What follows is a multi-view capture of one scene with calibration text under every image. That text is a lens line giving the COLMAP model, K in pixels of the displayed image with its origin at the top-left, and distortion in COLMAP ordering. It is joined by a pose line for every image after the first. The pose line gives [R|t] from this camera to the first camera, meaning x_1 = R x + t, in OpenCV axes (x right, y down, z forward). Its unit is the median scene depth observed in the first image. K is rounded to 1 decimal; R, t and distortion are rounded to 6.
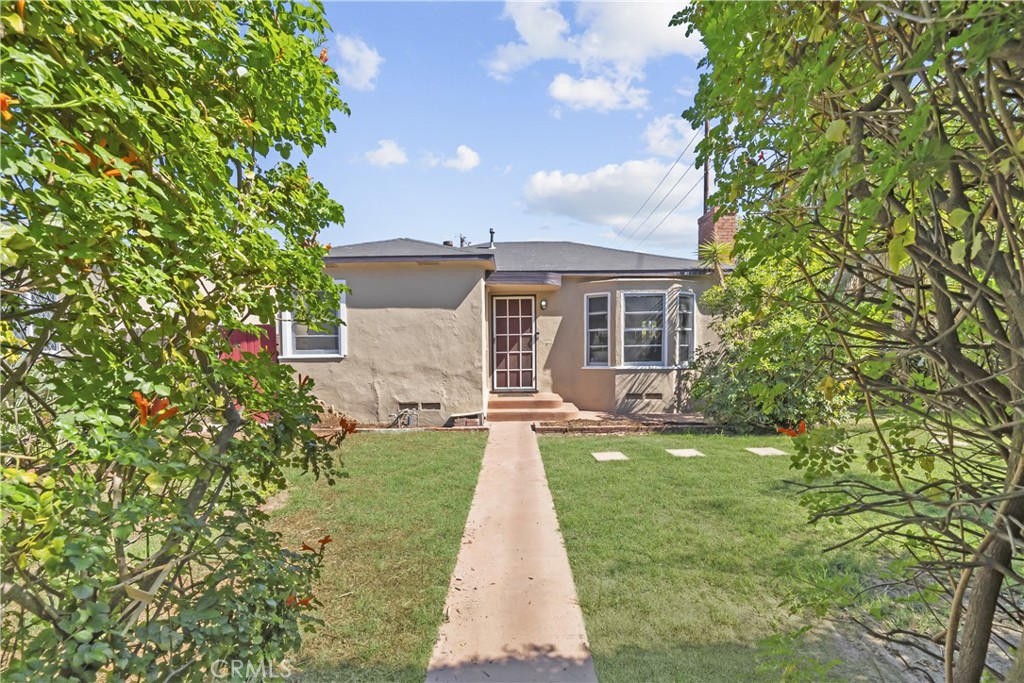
lens RADIAL K [[429.8, 0, 506.6], [0, 429.8, 379.4], [0, 0, 1]] dist [-0.000694, -0.000059]
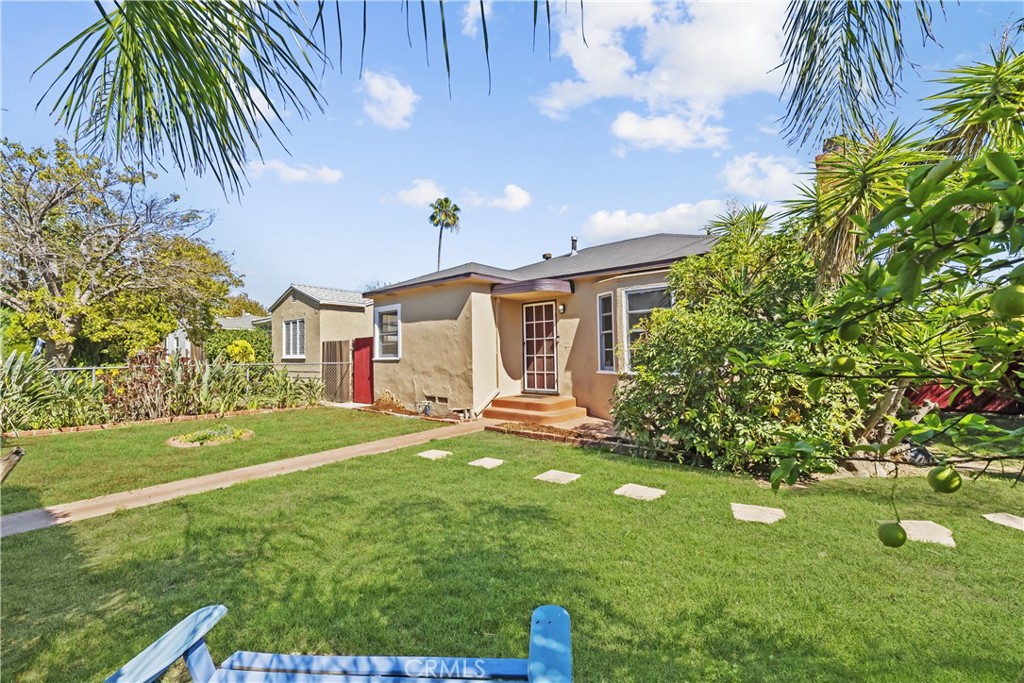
lens RADIAL K [[421.9, 0, 510.4], [0, 421.9, 343.2], [0, 0, 1]] dist [-0.002051, 0.000214]
pose [[0.775093, -0.017677, -0.631600, 0.647482], [-0.034231, 0.996966, -0.069910, -0.019578], [0.630920, 0.075807, 0.772136, 0.167505]]
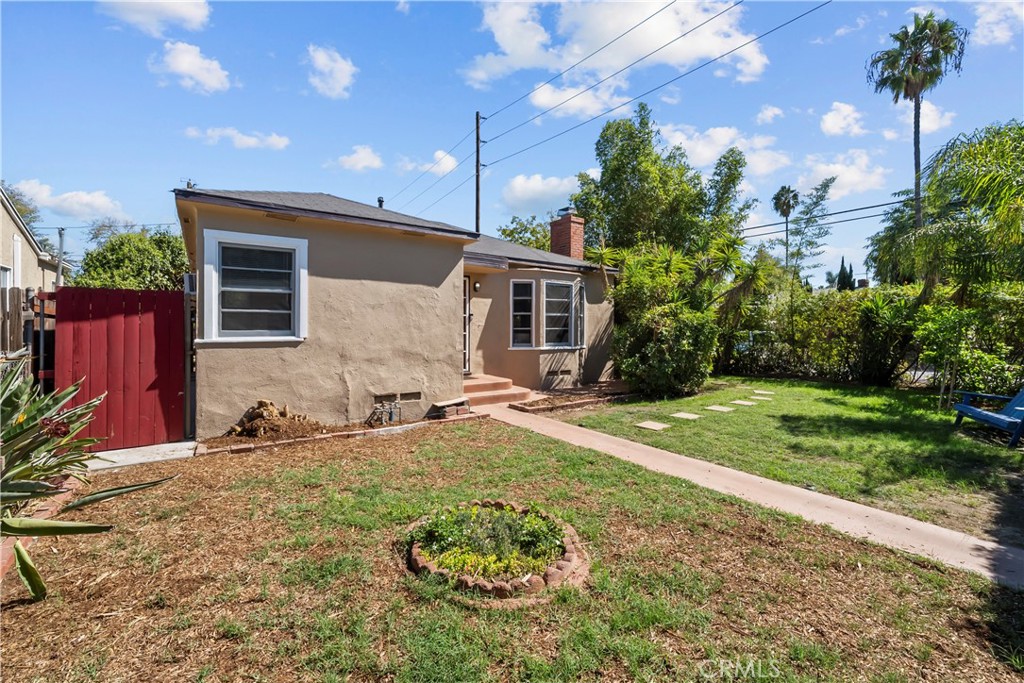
lens RADIAL K [[427.8, 0, 502.4], [0, 427.8, 339.9], [0, 0, 1]] dist [-0.000681, -0.000087]
pose [[0.812386, -0.003954, 0.583107, -0.470475], [0.025924, 0.999233, -0.029342, -0.019323], [-0.582544, 0.038954, 0.811865, 0.165424]]
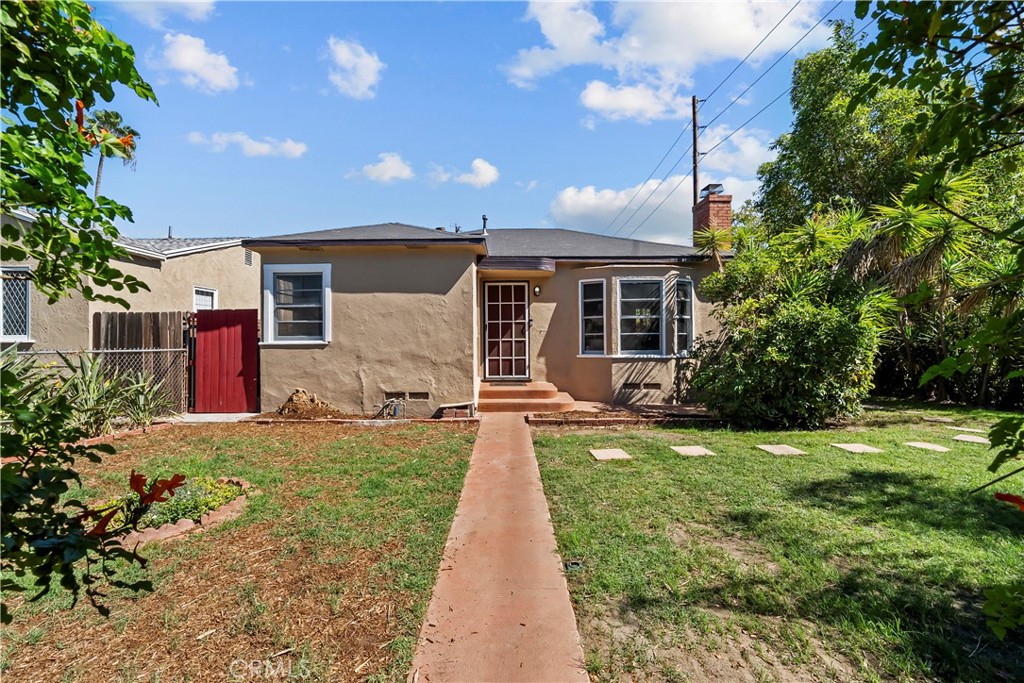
lens RADIAL K [[423.6, 0, 501.8], [0, 423.6, 342.6], [0, 0, 1]] dist [0.001299, -0.000004]
pose [[0.999979, 0.005472, 0.003548, 0.003256], [-0.005267, 0.998439, -0.055602, -0.003791], [-0.003847, 0.055582, 0.998447, 0.052329]]
